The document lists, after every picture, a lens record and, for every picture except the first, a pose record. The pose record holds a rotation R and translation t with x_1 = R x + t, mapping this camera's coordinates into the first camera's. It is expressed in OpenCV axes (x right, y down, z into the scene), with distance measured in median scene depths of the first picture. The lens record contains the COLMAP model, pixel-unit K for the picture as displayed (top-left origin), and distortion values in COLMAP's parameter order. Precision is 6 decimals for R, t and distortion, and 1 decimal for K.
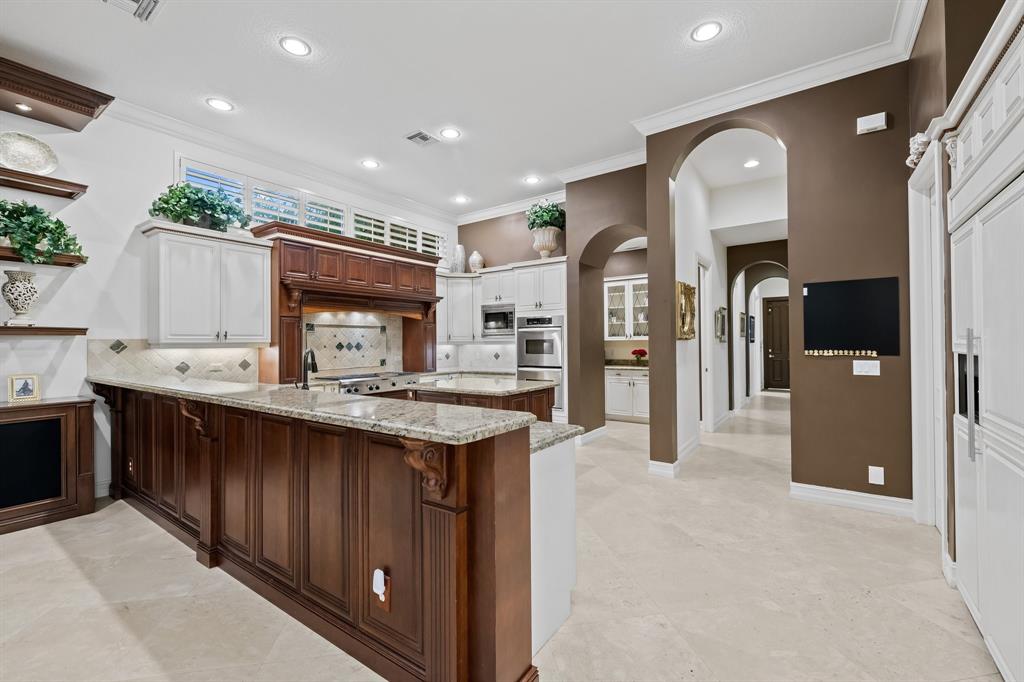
lens RADIAL K [[434.9, 0, 509.6], [0, 434.9, 337.3], [0, 0, 1]] dist [0.002410, -0.000993]
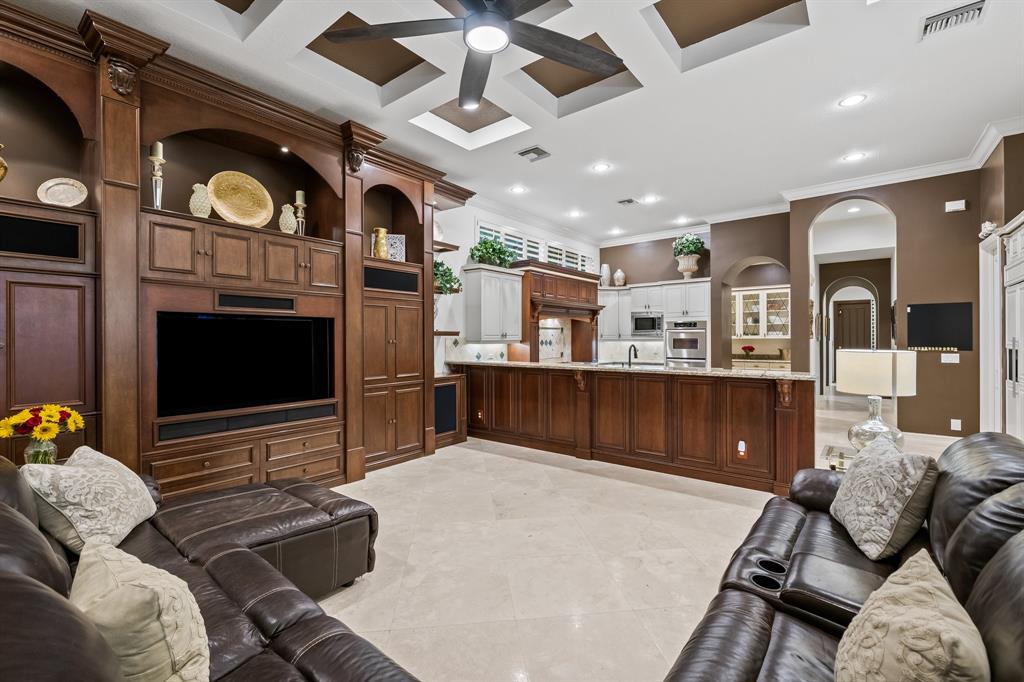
lens RADIAL K [[457.0, 0, 495.5], [0, 457.0, 336.9], [0, 0, 1]] dist [0.003421, -0.001747]
pose [[0.998613, 0.004127, -0.052481, -0.444889], [-0.003625, 0.999947, 0.009654, -0.011088], [0.052518, -0.009450, 0.998575, -0.448544]]
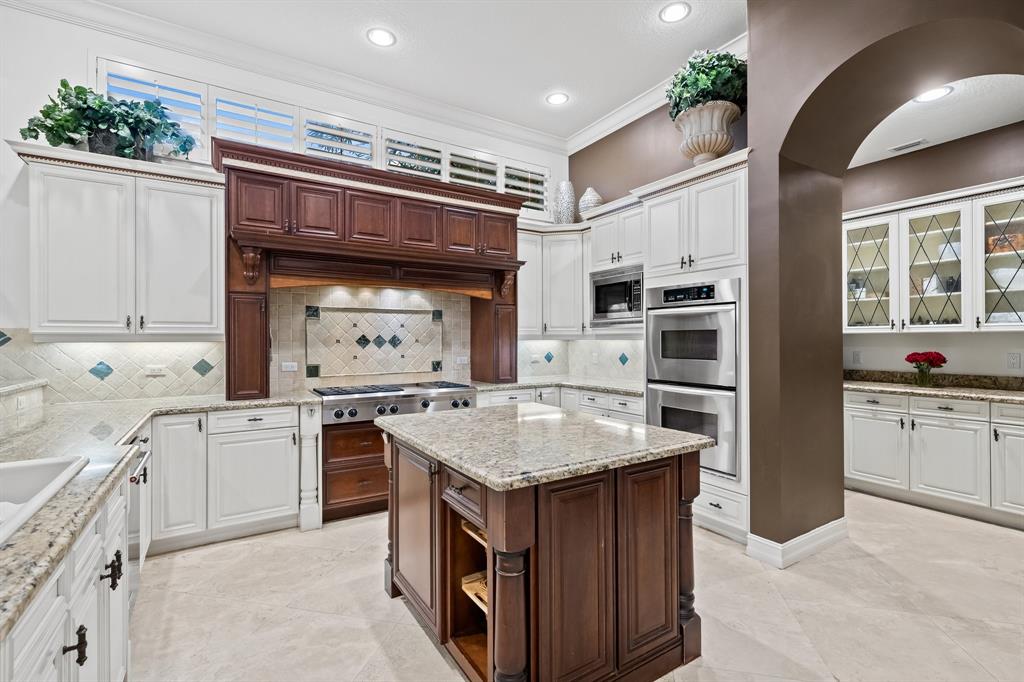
lens RADIAL K [[457.0, 0, 516.1], [0, 457.0, 337.1], [0, 0, 1]] dist [0.003421, -0.001747]
pose [[0.926364, 0.003755, -0.376612, 0.081921], [-0.000285, 0.999957, 0.009267, 0.008134], [0.376630, -0.008478, 0.926325, 0.430246]]
